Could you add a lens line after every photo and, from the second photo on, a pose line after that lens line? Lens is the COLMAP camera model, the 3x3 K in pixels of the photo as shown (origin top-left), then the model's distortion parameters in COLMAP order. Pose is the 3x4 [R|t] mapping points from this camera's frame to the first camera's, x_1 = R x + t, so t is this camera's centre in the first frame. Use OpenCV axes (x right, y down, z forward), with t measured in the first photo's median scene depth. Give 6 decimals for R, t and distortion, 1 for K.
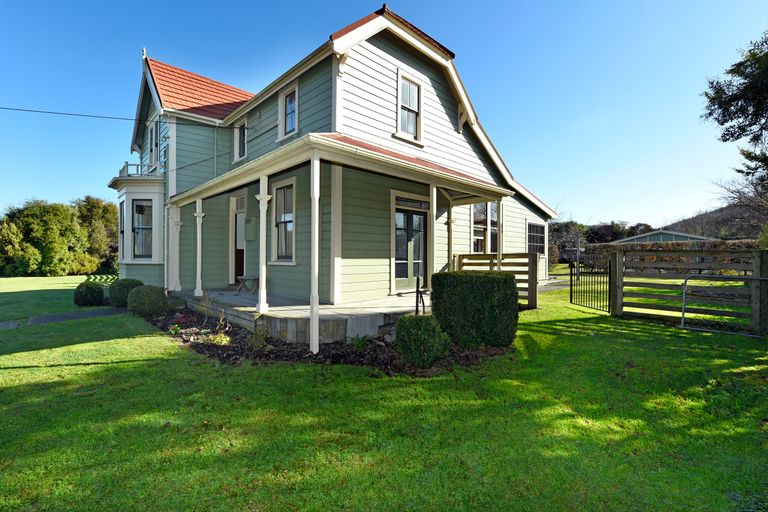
lens RADIAL K [[343.3, 0, 376.8], [0, 343.3, 255.0], [0, 0, 1]] dist [-0.012772, -0.000486]
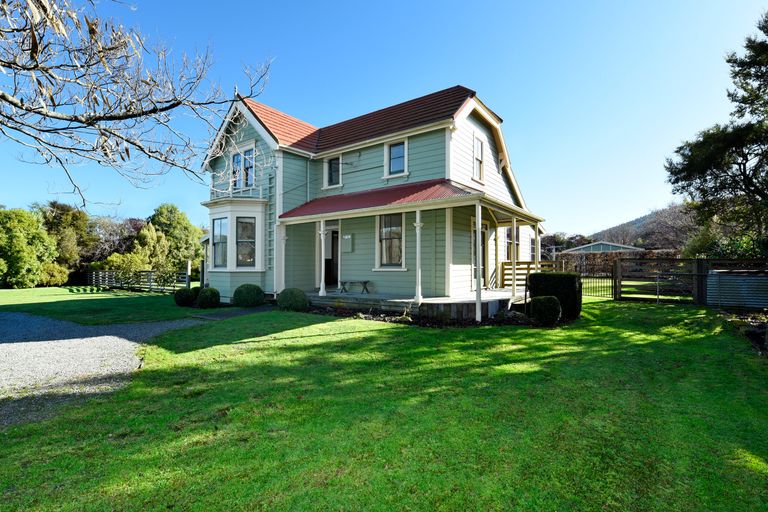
lens RADIAL K [[343.3, 0, 392.3], [0, 343.3, 259.0], [0, 0, 1]] dist [-0.012772, -0.000486]
pose [[0.984708, -0.003911, 0.174166, -0.399675], [0.005968, 0.999918, -0.011288, -0.001275], [-0.174108, 0.012155, 0.984652, -0.258116]]
